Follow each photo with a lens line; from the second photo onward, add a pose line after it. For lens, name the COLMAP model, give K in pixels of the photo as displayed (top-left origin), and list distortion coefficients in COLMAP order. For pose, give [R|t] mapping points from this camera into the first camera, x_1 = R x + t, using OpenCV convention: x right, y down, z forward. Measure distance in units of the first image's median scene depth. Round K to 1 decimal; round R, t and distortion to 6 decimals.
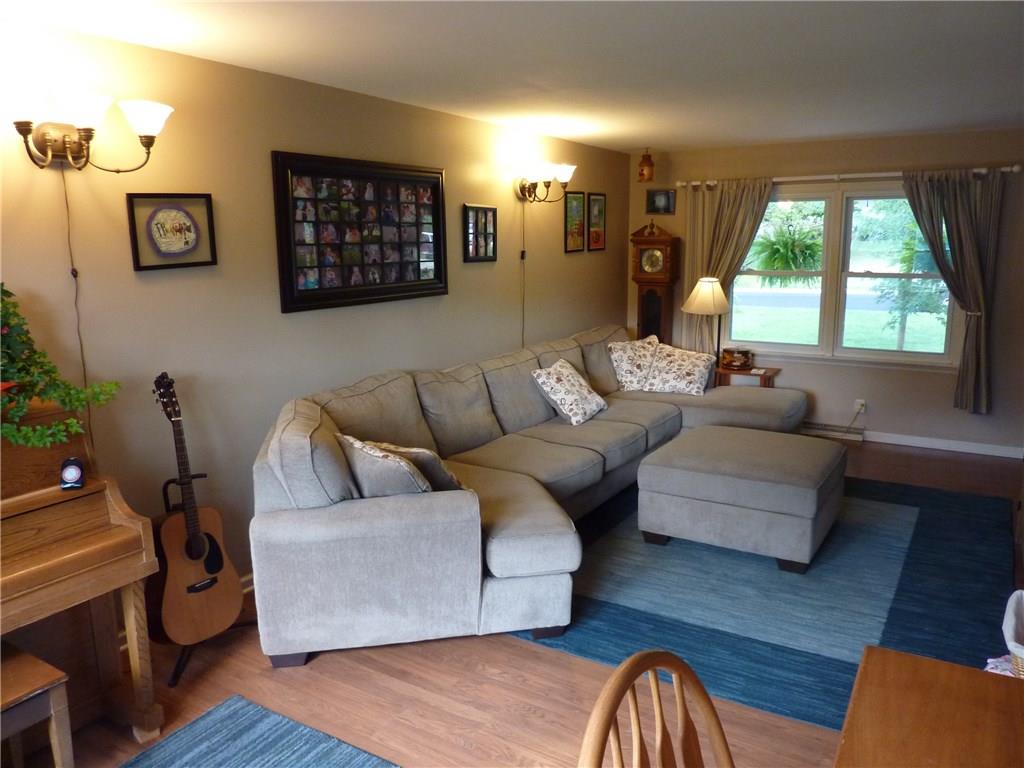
lens RADIAL K [[757.5, 0, 507.1], [0, 757.5, 385.6], [0, 0, 1]] dist [-0.023542, -0.021297]
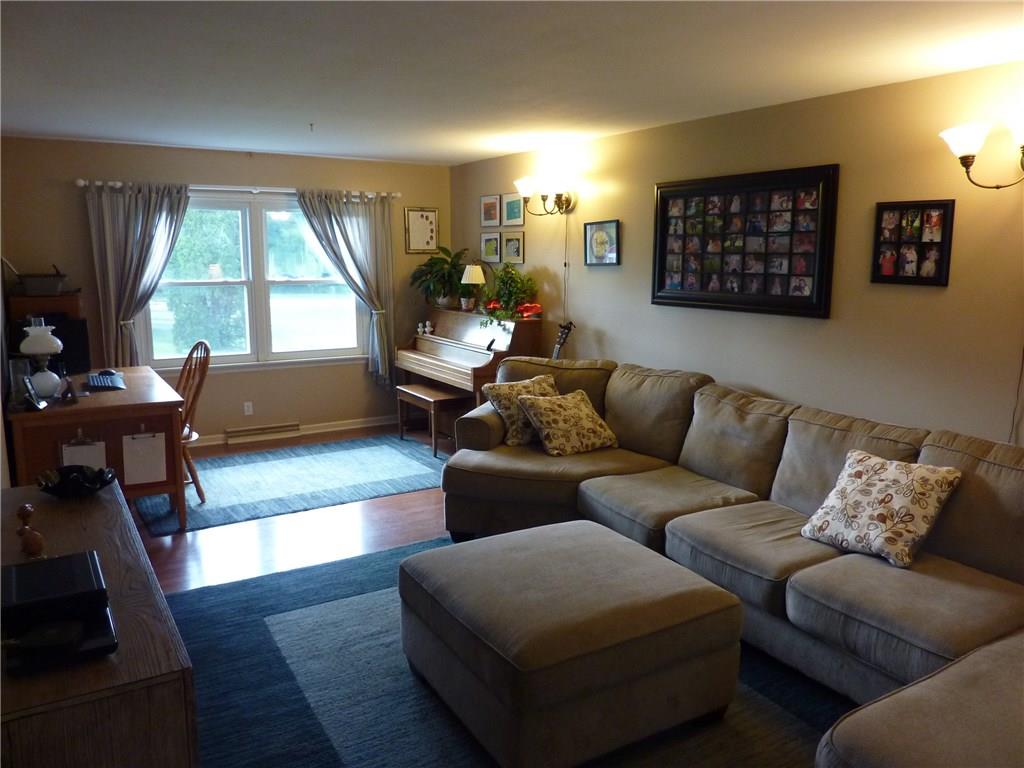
lens RADIAL K [[757.5, 0, 517.6], [0, 757.5, 375.6], [0, 0, 1]] dist [-0.023542, -0.021297]
pose [[-0.441348, 0.154399, -0.883953, 0.903324], [-0.167755, 0.953522, 0.250309, -0.240277], [0.881516, 0.258761, -0.394933, 1.202852]]
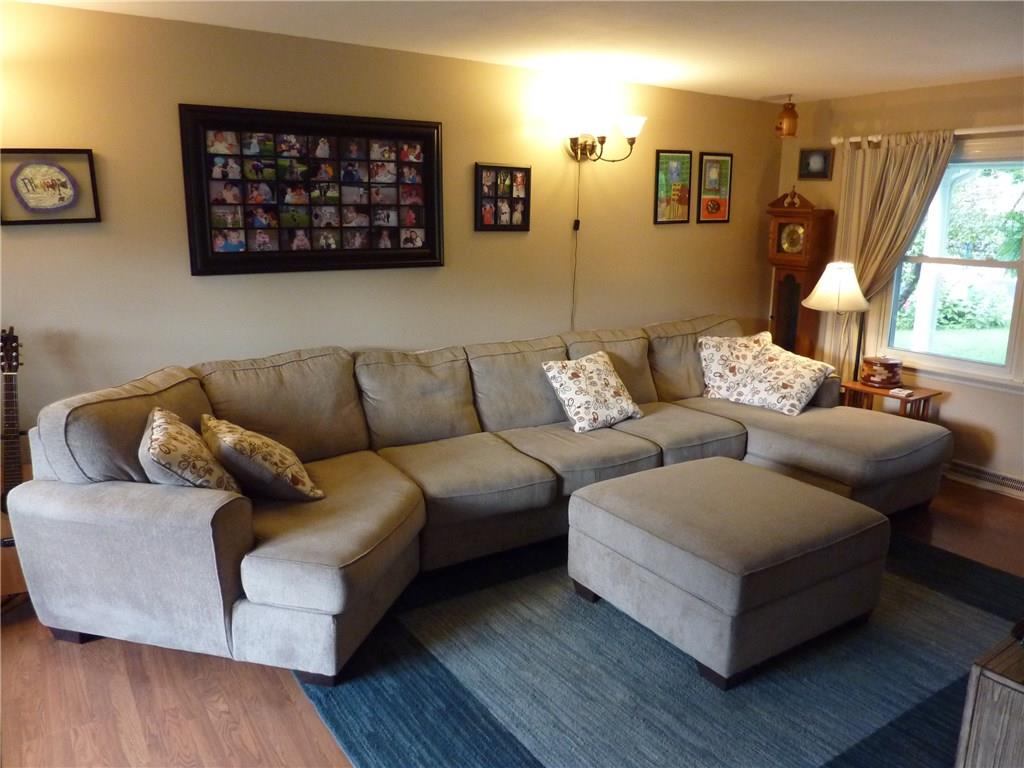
lens RADIAL K [[757.5, 0, 507.5], [0, 757.5, 381.0], [0, 0, 1]] dist [-0.023542, -0.021297]
pose [[0.910692, 0.109745, -0.398241, 0.411181], [-0.097710, 0.993935, 0.050459, -0.044984], [0.401363, -0.007041, 0.915892, 0.254252]]
